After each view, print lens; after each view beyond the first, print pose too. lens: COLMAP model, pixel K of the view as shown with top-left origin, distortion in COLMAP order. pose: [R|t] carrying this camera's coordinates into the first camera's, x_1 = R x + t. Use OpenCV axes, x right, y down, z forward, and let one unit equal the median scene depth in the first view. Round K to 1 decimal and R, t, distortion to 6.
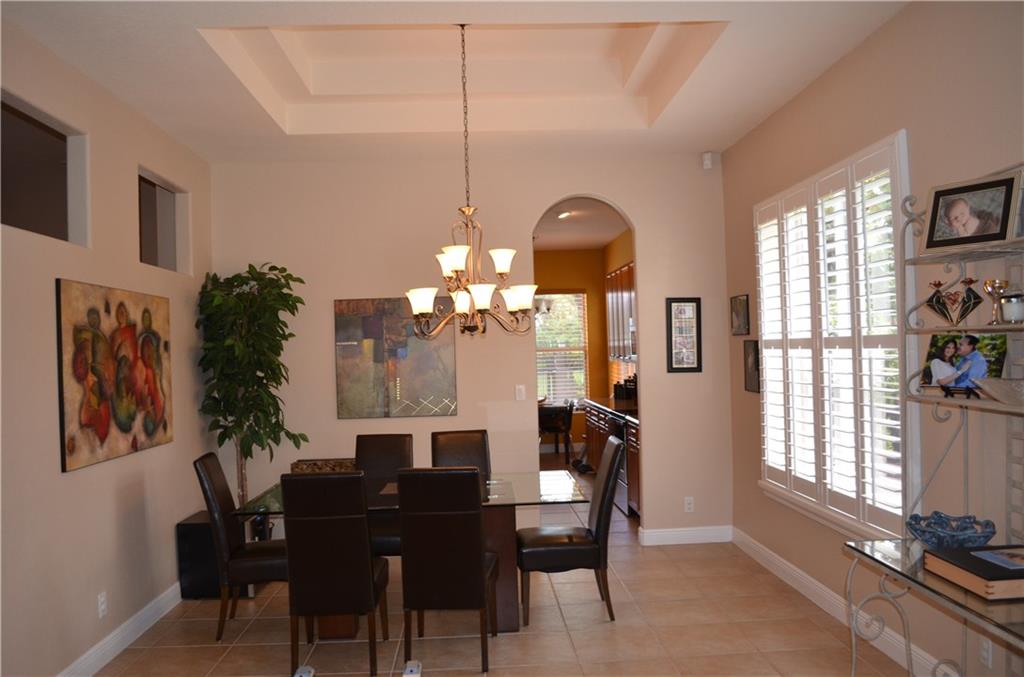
lens RADIAL K [[807.8, 0, 512.0], [0, 807.8, 338.5], [0, 0, 1]] dist [-0.079270, 0.006455]
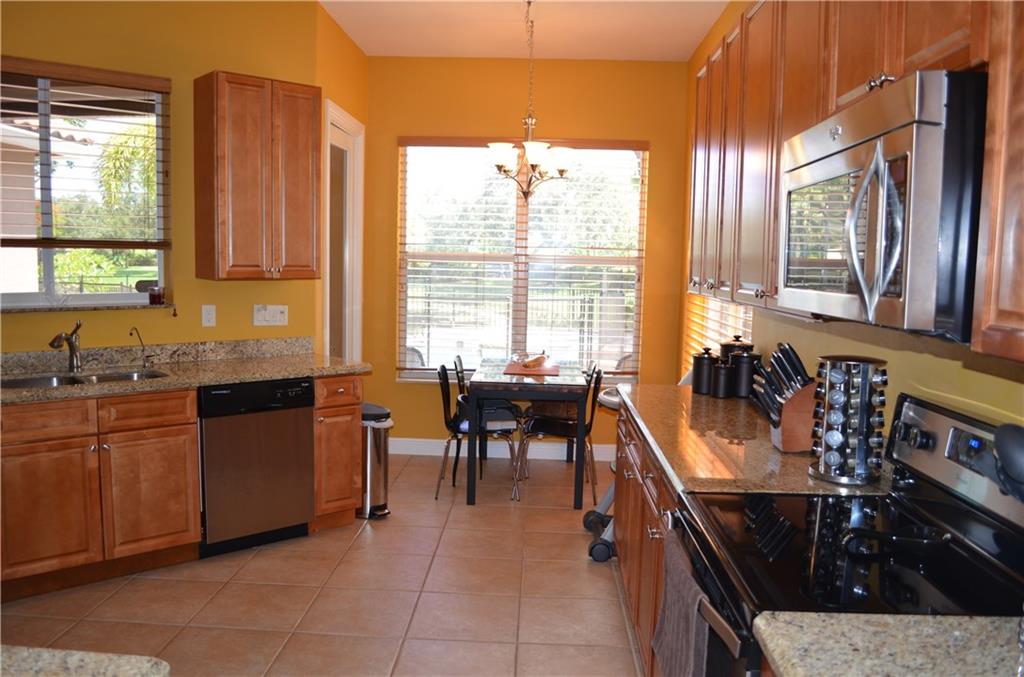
lens RADIAL K [[807.8, 0, 512.0], [0, 807.8, 338.5], [0, 0, 1]] dist [-0.079270, 0.006455]
pose [[0.992634, 0.087820, -0.083457, 0.066529], [-0.078278, 0.990683, 0.111442, 0.011785], [0.092466, -0.104088, 0.990260, 0.575122]]
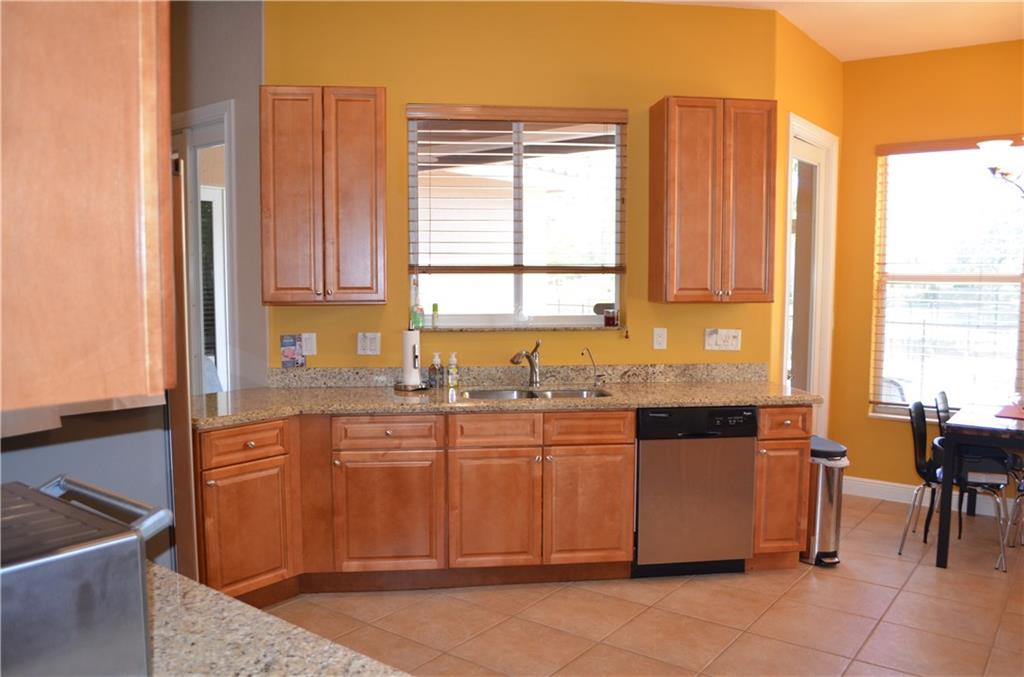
lens RADIAL K [[807.8, 0, 512.0], [0, 807.8, 338.5], [0, 0, 1]] dist [-0.079270, 0.006455]
pose [[0.759599, 0.108057, -0.641352, 0.085851], [-0.039525, 0.991949, 0.120314, 0.010828], [0.649190, -0.066041, 0.757754, 0.599327]]
